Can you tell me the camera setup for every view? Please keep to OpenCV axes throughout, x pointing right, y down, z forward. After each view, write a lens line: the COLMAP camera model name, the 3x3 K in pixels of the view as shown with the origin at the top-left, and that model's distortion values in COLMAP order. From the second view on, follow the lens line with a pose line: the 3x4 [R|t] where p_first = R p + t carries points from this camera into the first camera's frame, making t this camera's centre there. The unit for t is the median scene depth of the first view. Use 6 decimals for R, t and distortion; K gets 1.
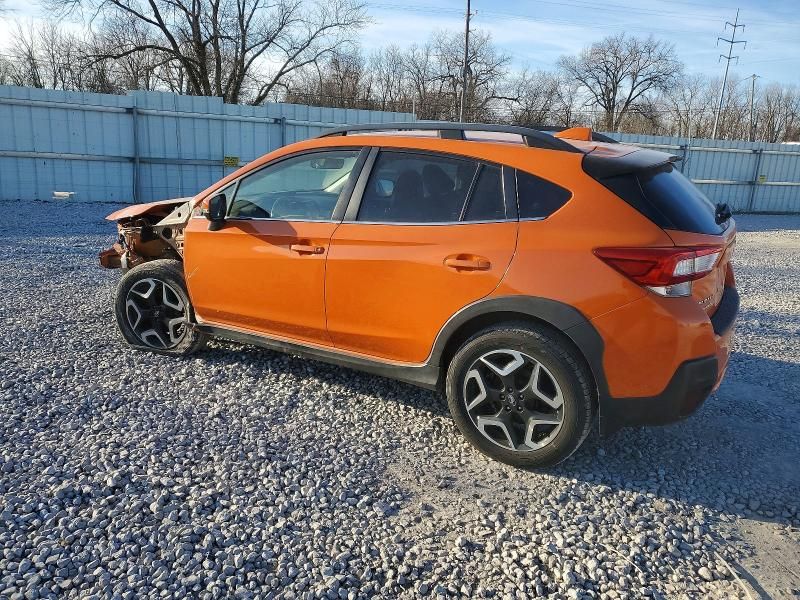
lens RADIAL K [[628.7, 0, 400.0], [0, 628.7, 300.0], [0, 0, 1]] dist [0.055410, -0.002124]
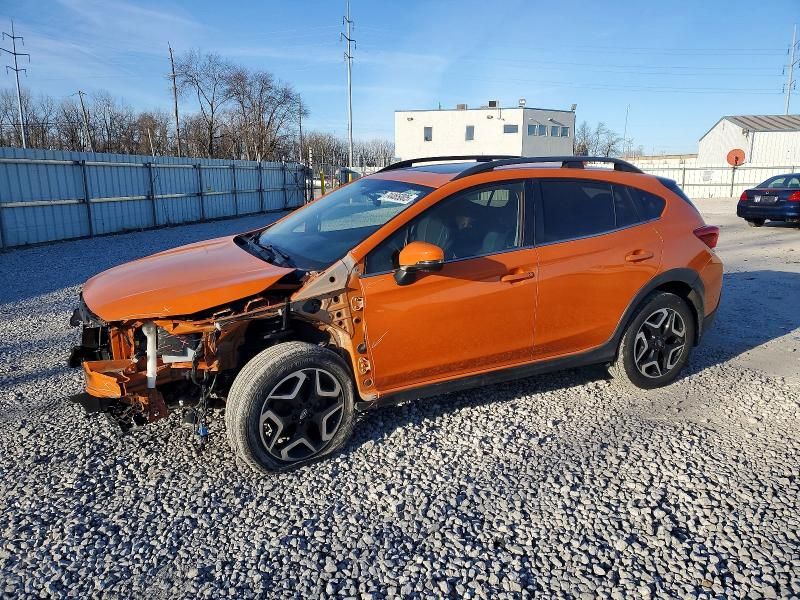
lens RADIAL K [[628.7, 0, 400.0], [0, 628.7, 300.0], [0, 0, 1]] dist [0.055410, -0.002124]
pose [[0.530818, -0.222982, 0.817625, -0.957653], [0.238174, 0.965134, 0.108583, -0.174464], [-0.813330, 0.137099, 0.565419, 0.474248]]
